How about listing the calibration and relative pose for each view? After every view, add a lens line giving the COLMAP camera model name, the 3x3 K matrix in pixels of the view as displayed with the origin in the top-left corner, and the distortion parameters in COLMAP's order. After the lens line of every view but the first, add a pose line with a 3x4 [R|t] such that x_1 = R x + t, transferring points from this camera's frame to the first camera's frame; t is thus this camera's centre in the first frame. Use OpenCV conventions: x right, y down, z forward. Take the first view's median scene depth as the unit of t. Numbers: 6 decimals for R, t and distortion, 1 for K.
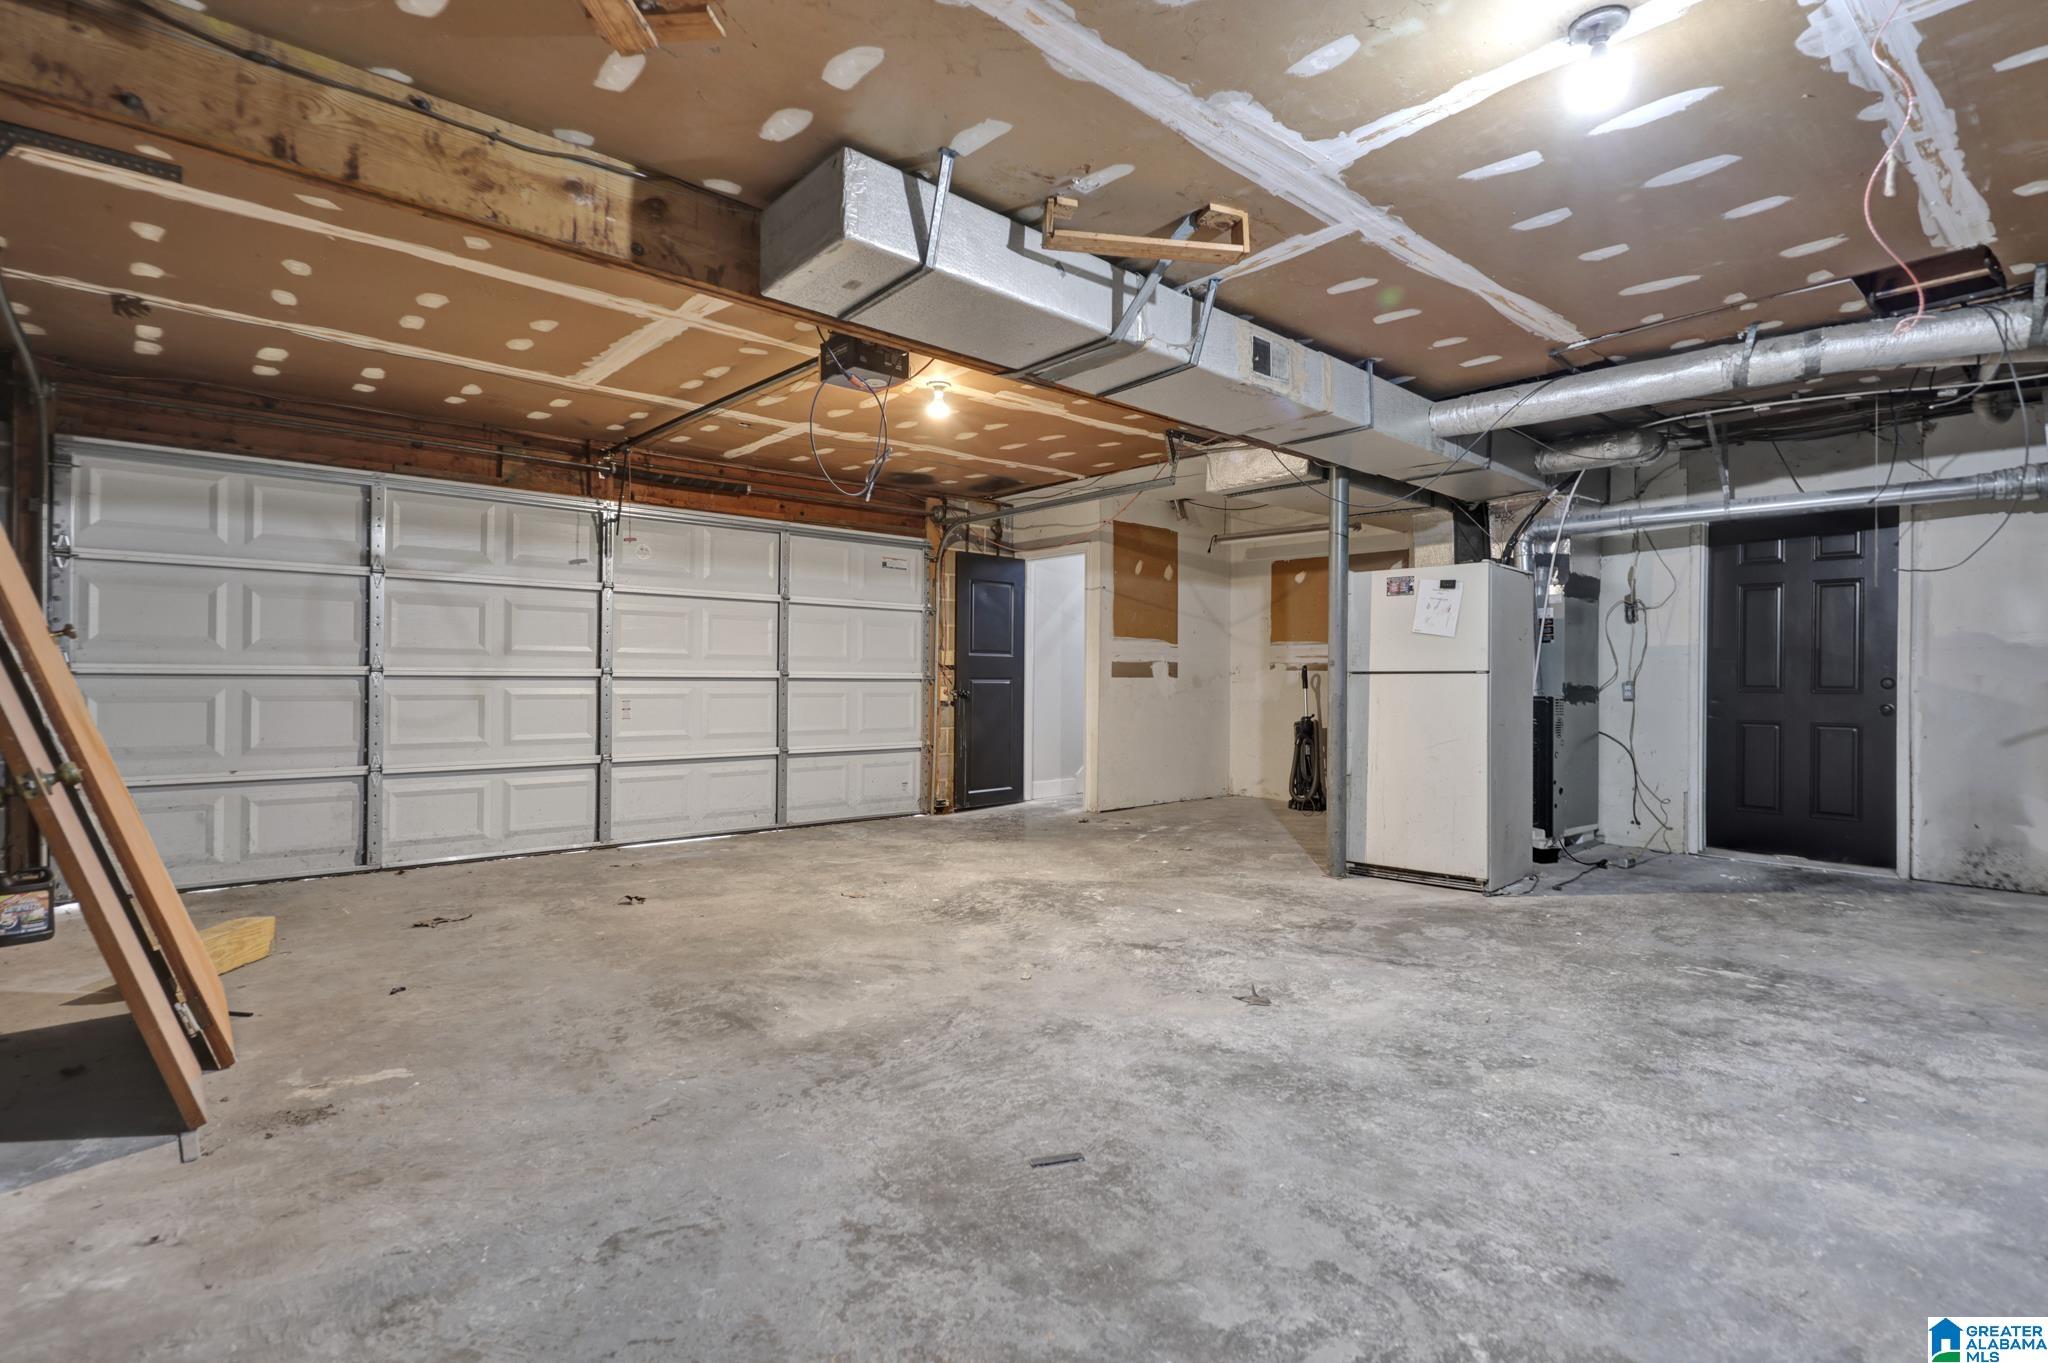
lens RADIAL K [[1063.4, 0, 1033.5], [0, 1063.4, 685.4], [0, 0, 1]] dist [0.000356, 0.000006]
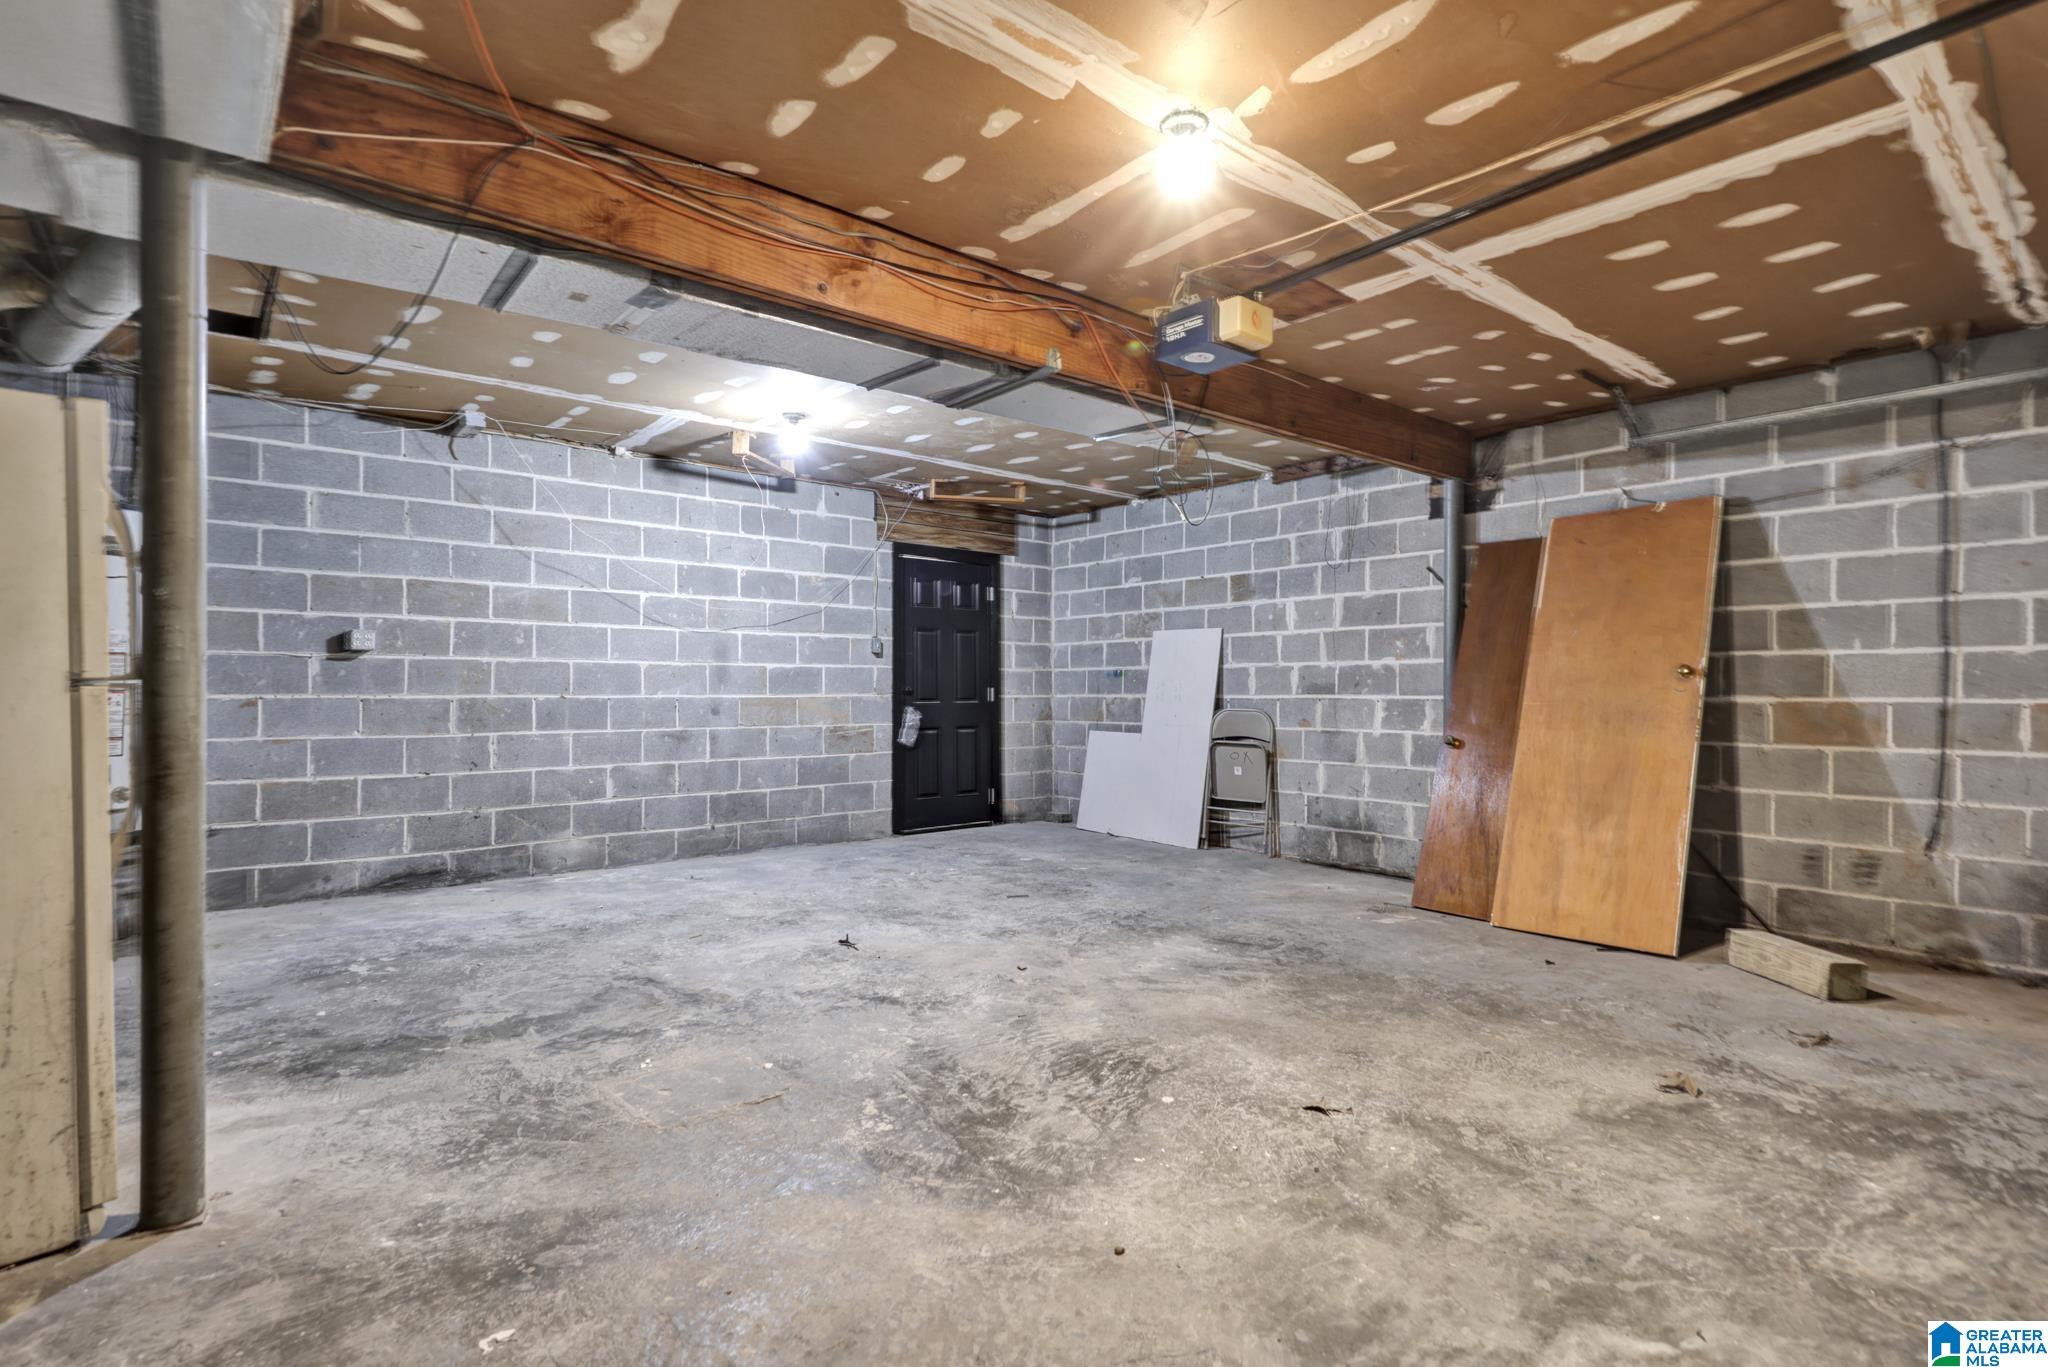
lens RADIAL K [[980.2, 0, 1017.7], [0, 980.2, 686.2], [0, 0, 1]] dist [-0.000508, -0.000026]
pose [[-0.999025, -0.009172, 0.043174, -0.041916], [-0.009080, 0.999956, 0.002341, -0.019311], [-0.043194, 0.001947, -0.999065, 1.943122]]
